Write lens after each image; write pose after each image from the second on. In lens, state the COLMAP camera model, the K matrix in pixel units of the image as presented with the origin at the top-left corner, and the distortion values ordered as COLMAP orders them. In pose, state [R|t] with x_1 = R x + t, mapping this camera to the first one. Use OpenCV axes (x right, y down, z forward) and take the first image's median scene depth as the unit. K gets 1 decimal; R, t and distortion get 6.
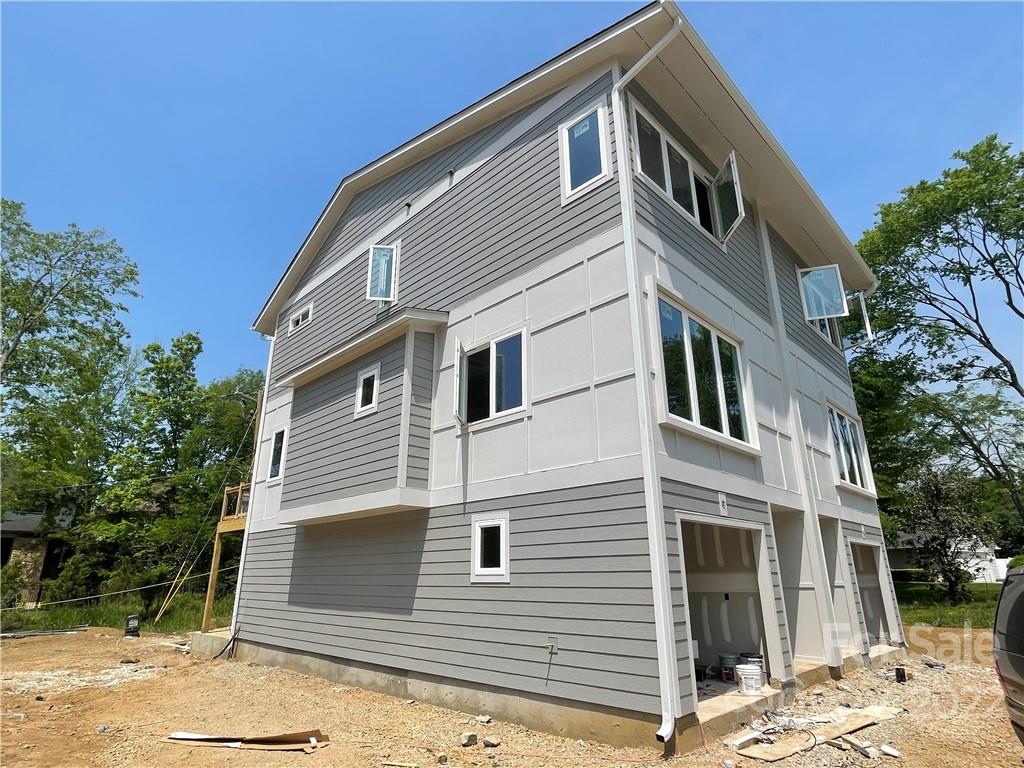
lens RADIAL K [[555.4, 0, 509.7], [0, 555.4, 384.8], [0, 0, 1]] dist [-0.001887, 0.002644]
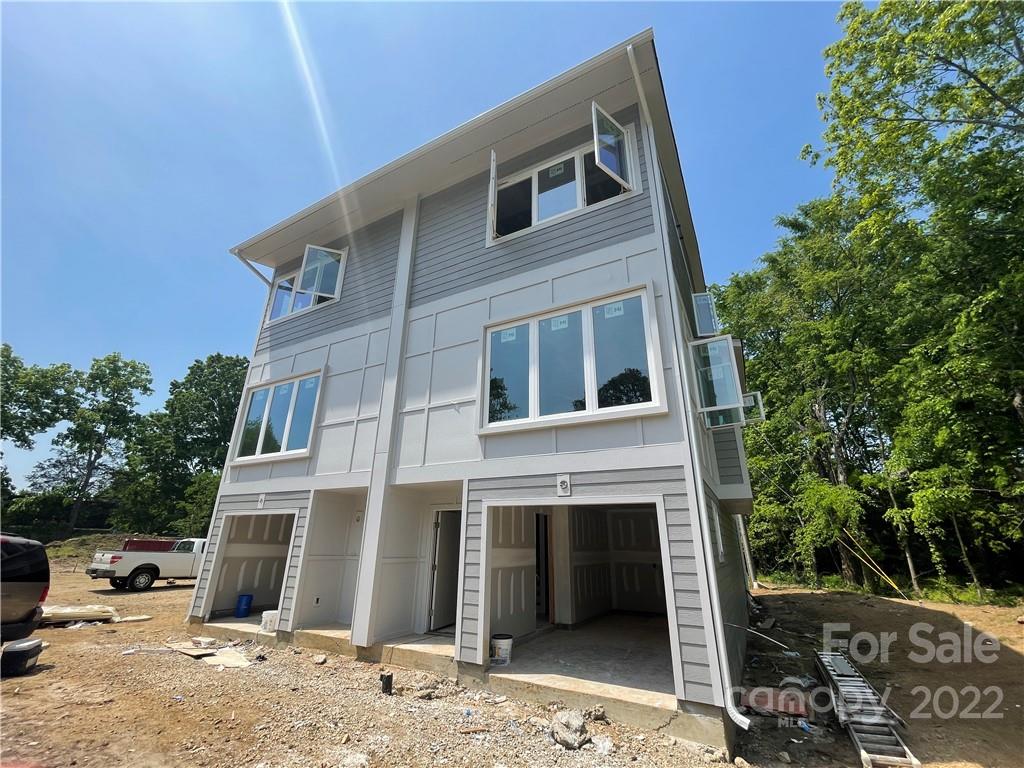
lens RADIAL K [[418.8, 0, 510.4], [0, 418.8, 382.3], [0, 0, 1]] dist [0.001171, 0.000073]
pose [[0.277225, -0.334493, -0.900700, 1.432432], [0.303295, 0.919978, -0.248301, 0.336649], [0.911679, -0.204342, 0.356491, 1.044602]]
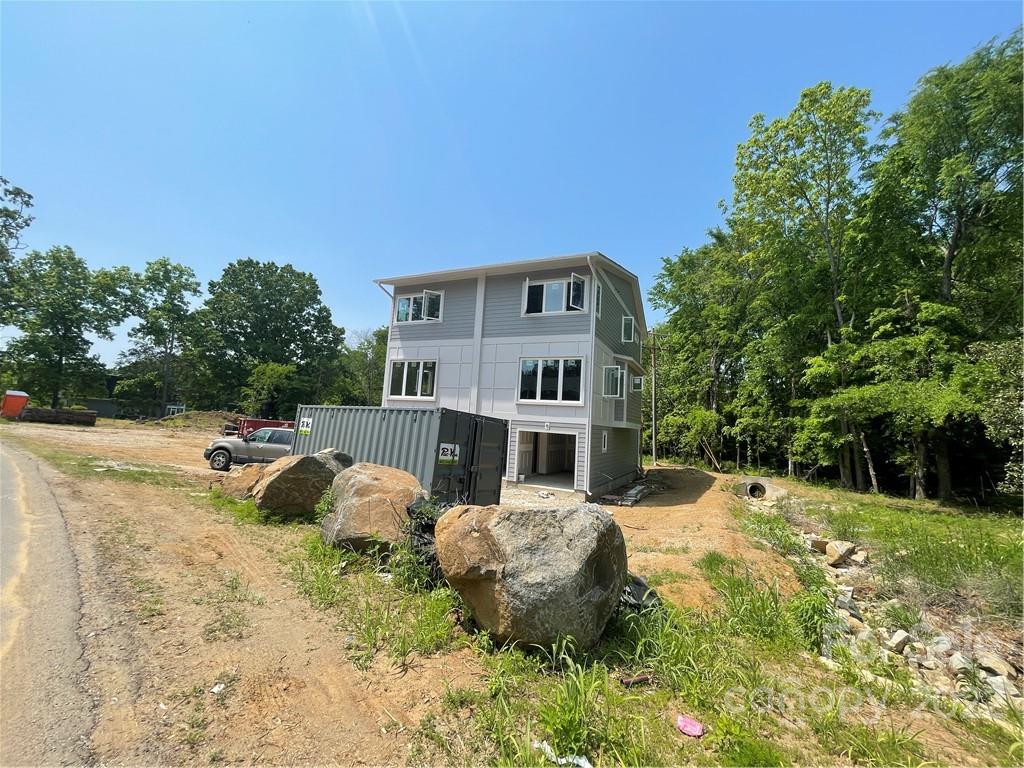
lens RADIAL K [[408.6, 0, 516.5], [0, 408.6, 376.0], [0, 0, 1]] dist [-0.001116, 0.000831]
pose [[0.335501, -0.084187, -0.938271, 2.454291], [0.254682, 0.967015, 0.004302, 0.097072], [0.906960, -0.240404, 0.345876, 0.636306]]
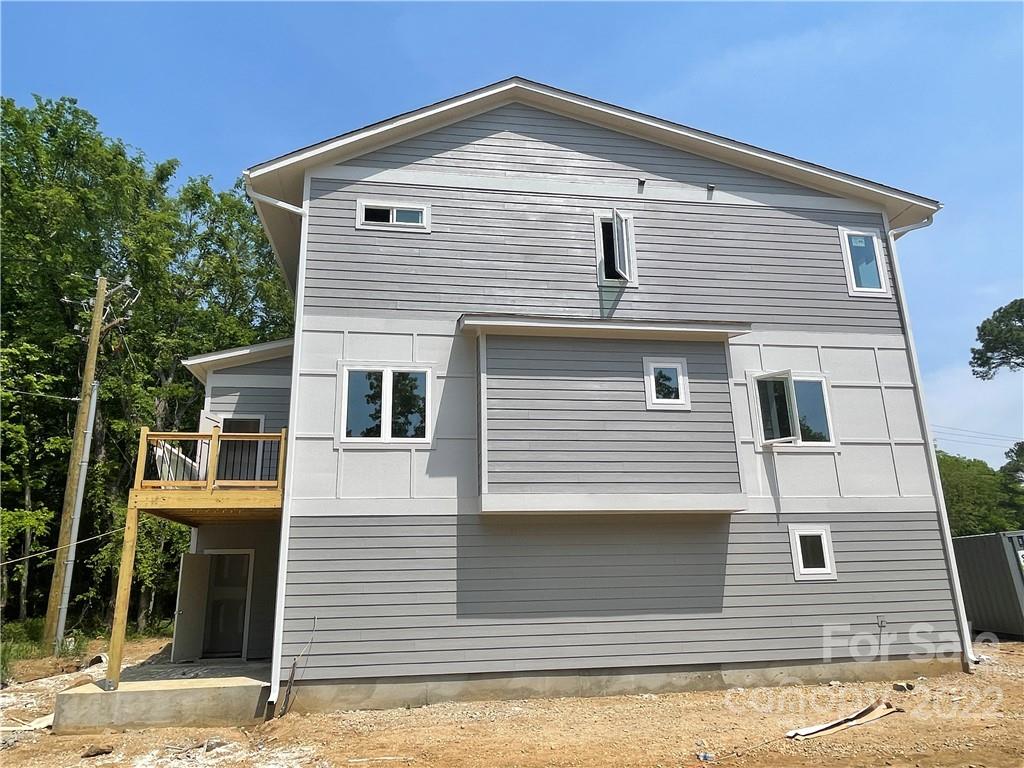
lens RADIAL K [[679.1, 0, 512.6], [0, 679.1, 386.3], [0, 0, 1]] dist [0.023997, -0.045472]
pose [[0.594486, 0.215420, 0.774713, -1.426680], [-0.245098, 0.966145, -0.080571, 0.189324], [-0.765841, -0.141983, 0.627159, 0.521527]]
